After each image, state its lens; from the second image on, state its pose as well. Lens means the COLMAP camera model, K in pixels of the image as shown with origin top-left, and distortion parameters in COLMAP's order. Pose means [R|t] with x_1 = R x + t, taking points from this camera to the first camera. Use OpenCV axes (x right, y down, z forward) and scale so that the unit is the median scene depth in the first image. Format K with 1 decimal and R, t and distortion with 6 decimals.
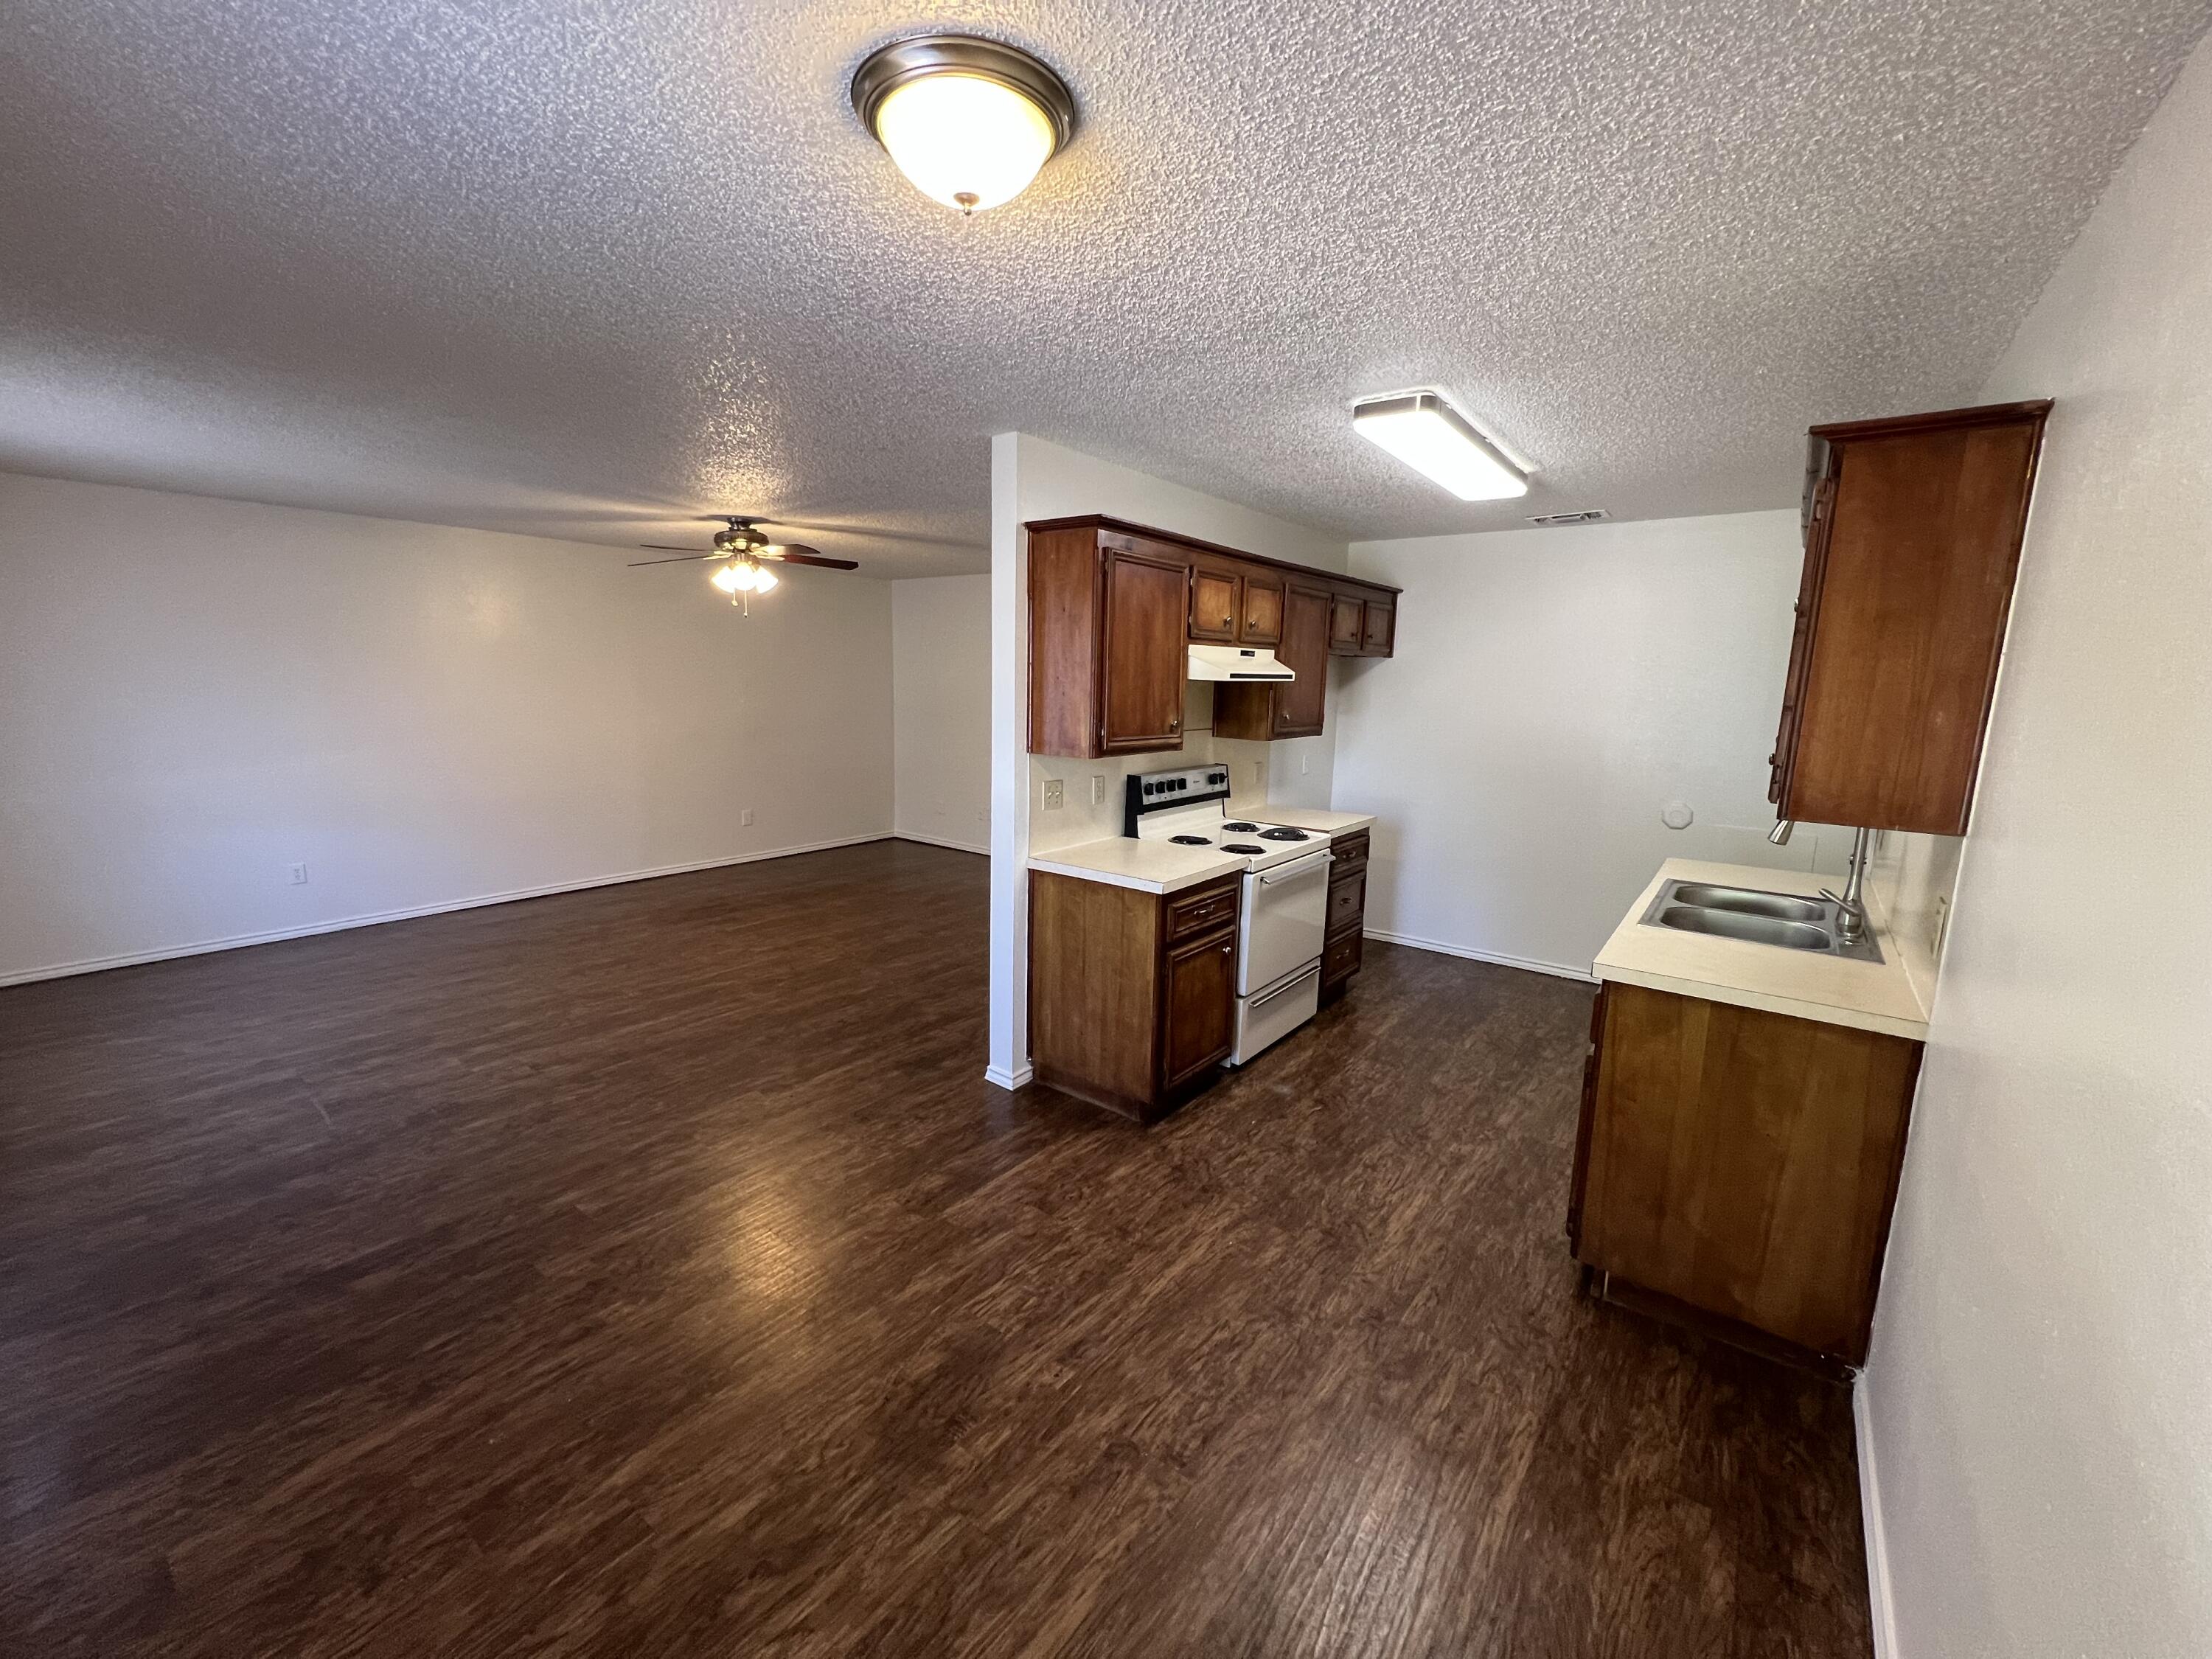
lens RADIAL K [[885.4, 0, 1110.6], [0, 885.4, 828.4], [0, 0, 1]] dist [0.000995, -0.000387]
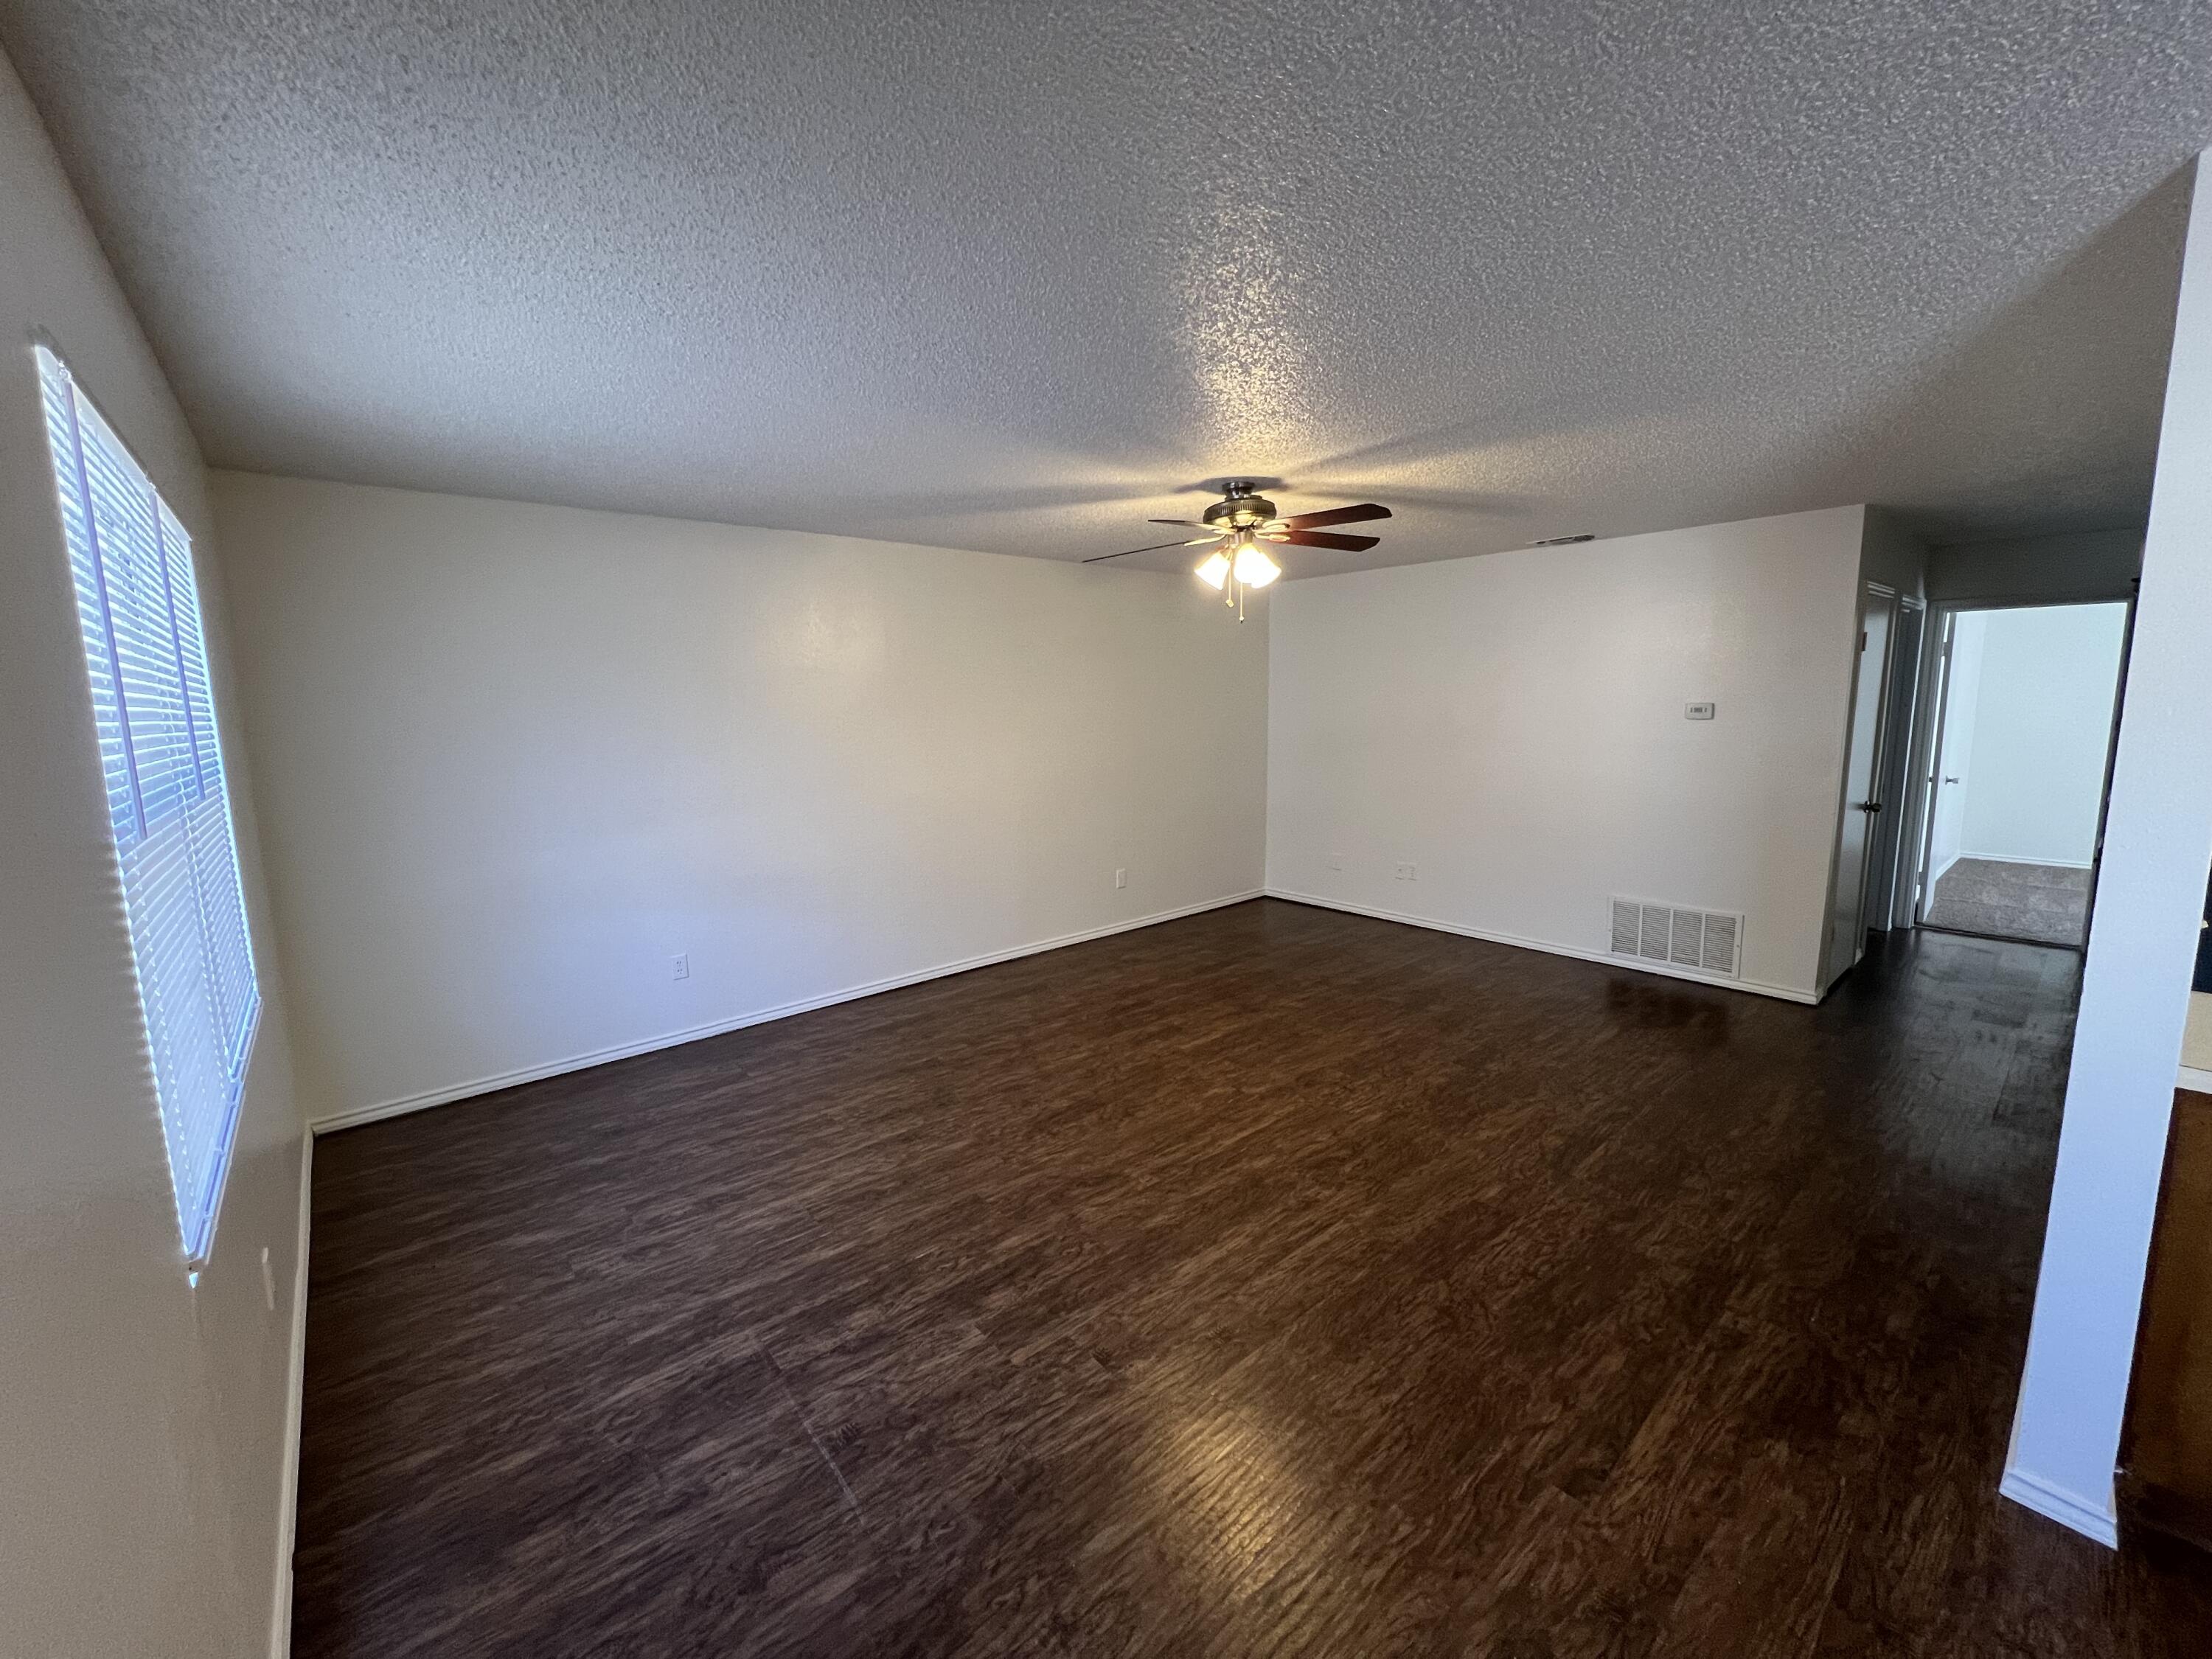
lens RADIAL K [[885.4, 0, 1101.7], [0, 885.4, 821.4], [0, 0, 1]] dist [0.000995, -0.000387]
pose [[0.978088, -0.009561, -0.207973, -0.612665], [0.002499, 0.999412, -0.034193, -0.088078], [0.208178, 0.032924, 0.977537, 0.467608]]
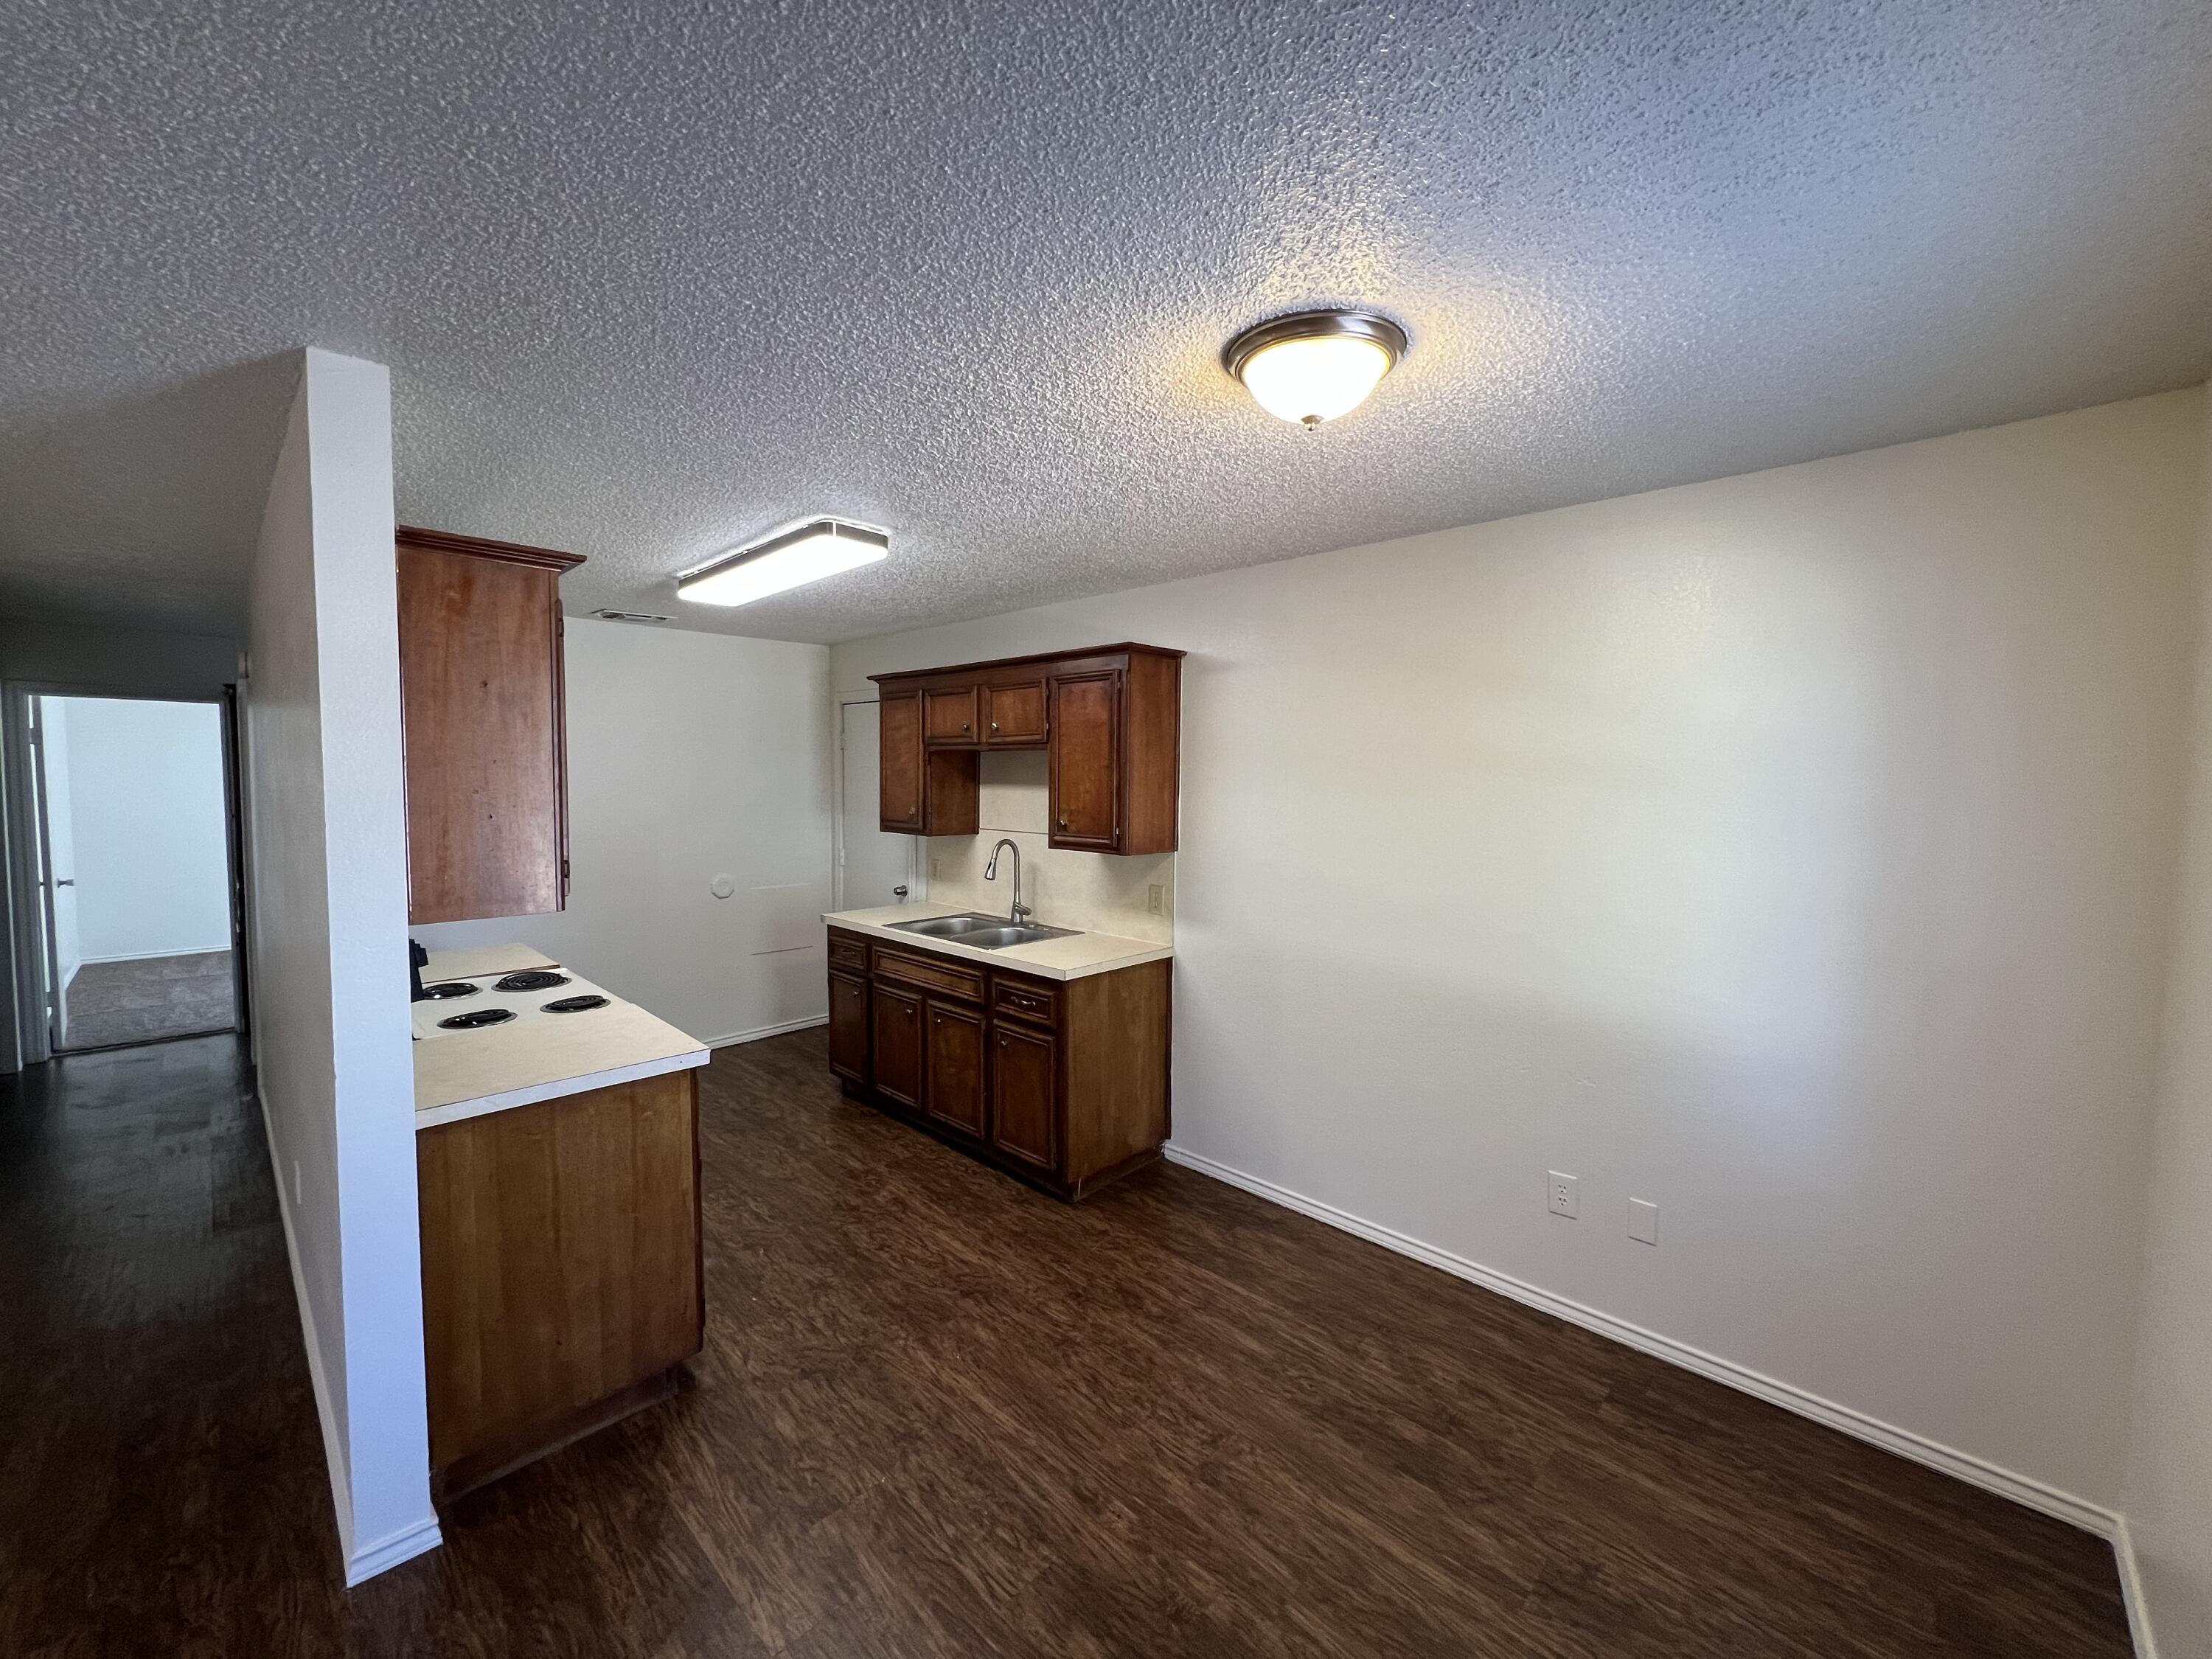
lens RADIAL K [[885.4, 0, 1097.3], [0, 885.4, 825.6], [0, 0, 1]] dist [0.000995, -0.000387]
pose [[0.123108, -0.077754, 0.989343, -0.642564], [0.163438, 0.984902, 0.057068, -0.116479], [-0.978842, 0.154670, 0.133957, 0.528334]]
